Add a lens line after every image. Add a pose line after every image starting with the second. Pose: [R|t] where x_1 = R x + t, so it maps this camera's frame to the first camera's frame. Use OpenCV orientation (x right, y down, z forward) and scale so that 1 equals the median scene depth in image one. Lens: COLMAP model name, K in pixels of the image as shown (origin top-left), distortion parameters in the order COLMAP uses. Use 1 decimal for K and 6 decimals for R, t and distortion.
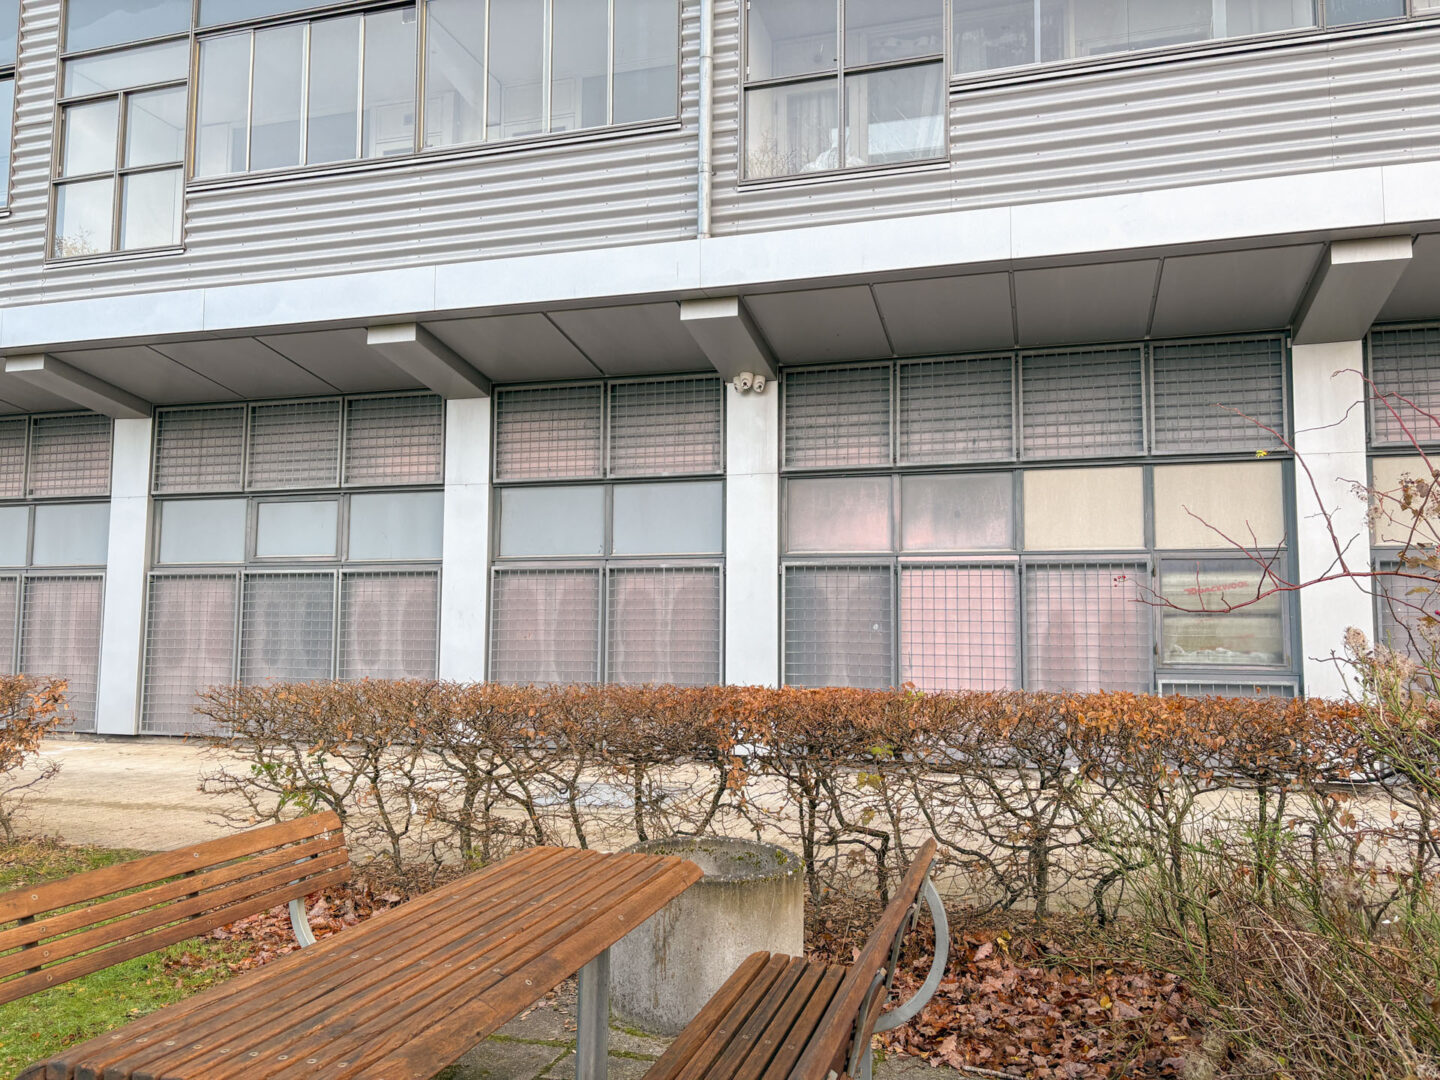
lens RADIAL K [[1090.6, 0, 720.0], [0, 1090.6, 540.0], [0, 0, 1]] dist [0.053474, -0.003460]
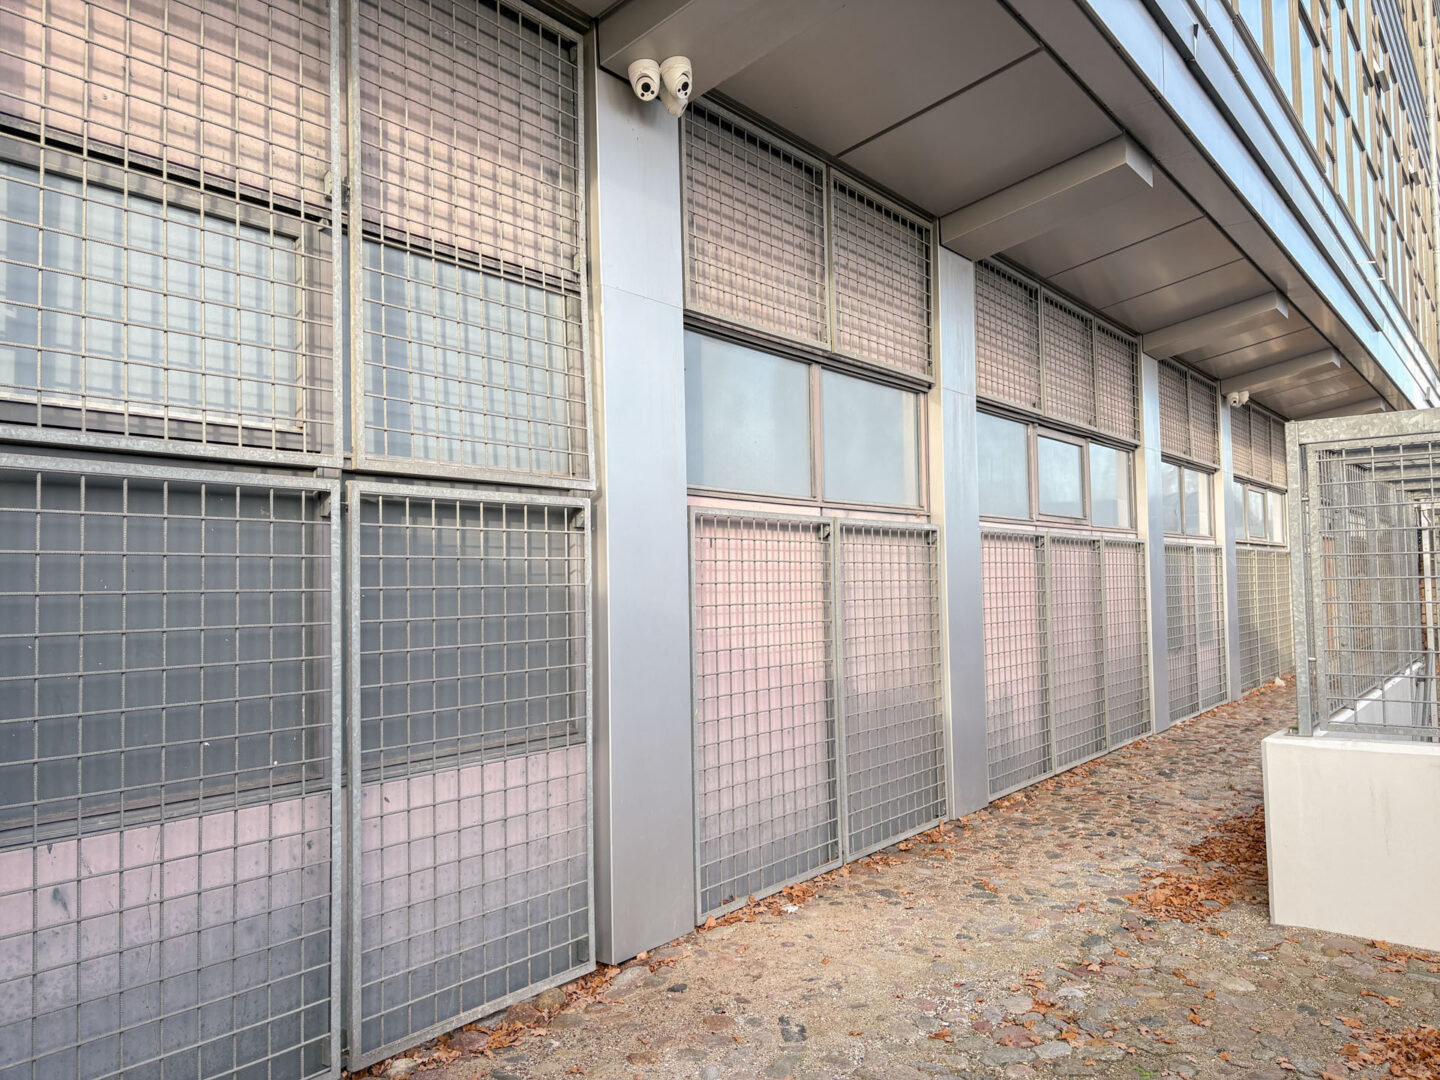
lens RADIAL K [[1090.6, 0, 720.0], [0, 1090.6, 540.0], [0, 0, 1]] dist [0.053474, -0.003460]
pose [[0.355452, 0.017543, 0.934530, -0.383059], [-0.084040, 0.996374, 0.013261, 0.027819], [-0.930909, -0.083252, 0.355638, 0.836816]]
